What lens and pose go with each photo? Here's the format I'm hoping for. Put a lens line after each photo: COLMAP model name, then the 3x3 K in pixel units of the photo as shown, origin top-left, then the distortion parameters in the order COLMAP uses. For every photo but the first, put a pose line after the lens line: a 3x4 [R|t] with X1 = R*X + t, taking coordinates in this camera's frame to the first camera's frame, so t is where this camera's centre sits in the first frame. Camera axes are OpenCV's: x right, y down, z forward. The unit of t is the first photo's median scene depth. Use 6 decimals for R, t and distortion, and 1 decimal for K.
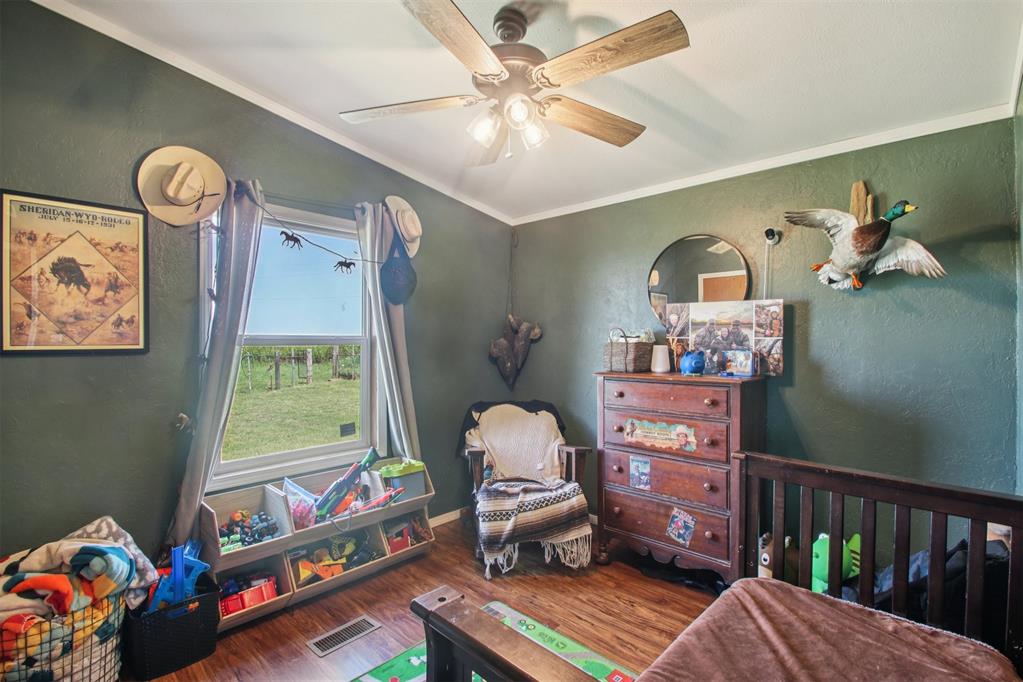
lens RADIAL K [[486.4, 0, 510.1], [0, 486.4, 332.9], [0, 0, 1]] dist [0.002937, -0.000566]
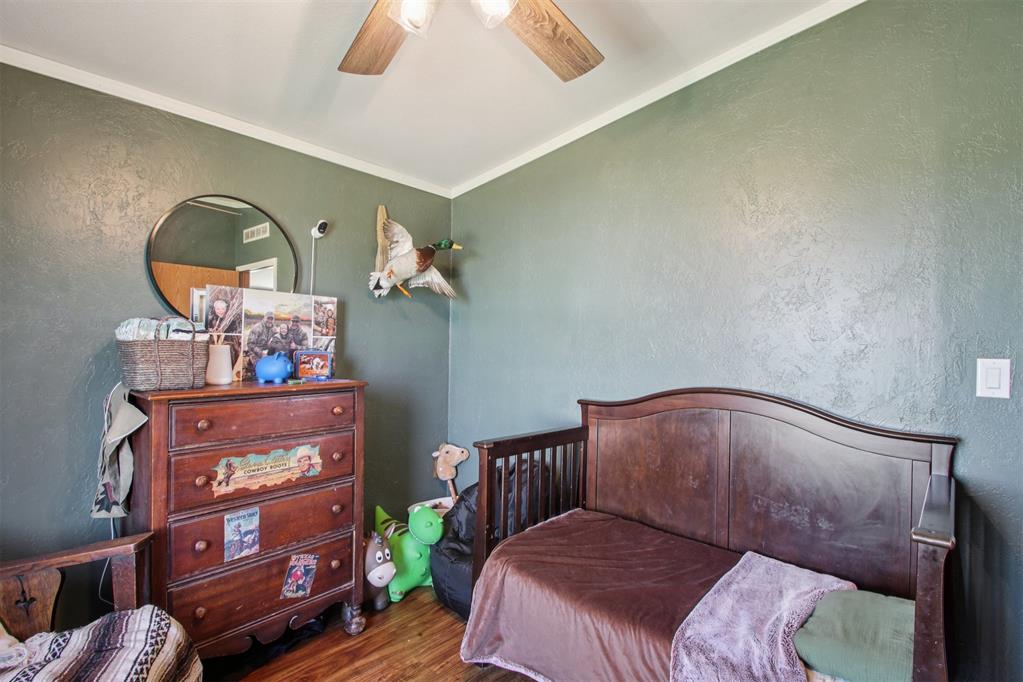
lens RADIAL K [[486.4, 0, 510.1], [0, 486.4, 332.9], [0, 0, 1]] dist [0.002937, -0.000566]
pose [[-0.031981, 0.017308, 0.999339, -0.432169], [-0.031300, 0.999342, -0.018310, 0.008878], [-0.998998, -0.031865, -0.031418, 0.664528]]
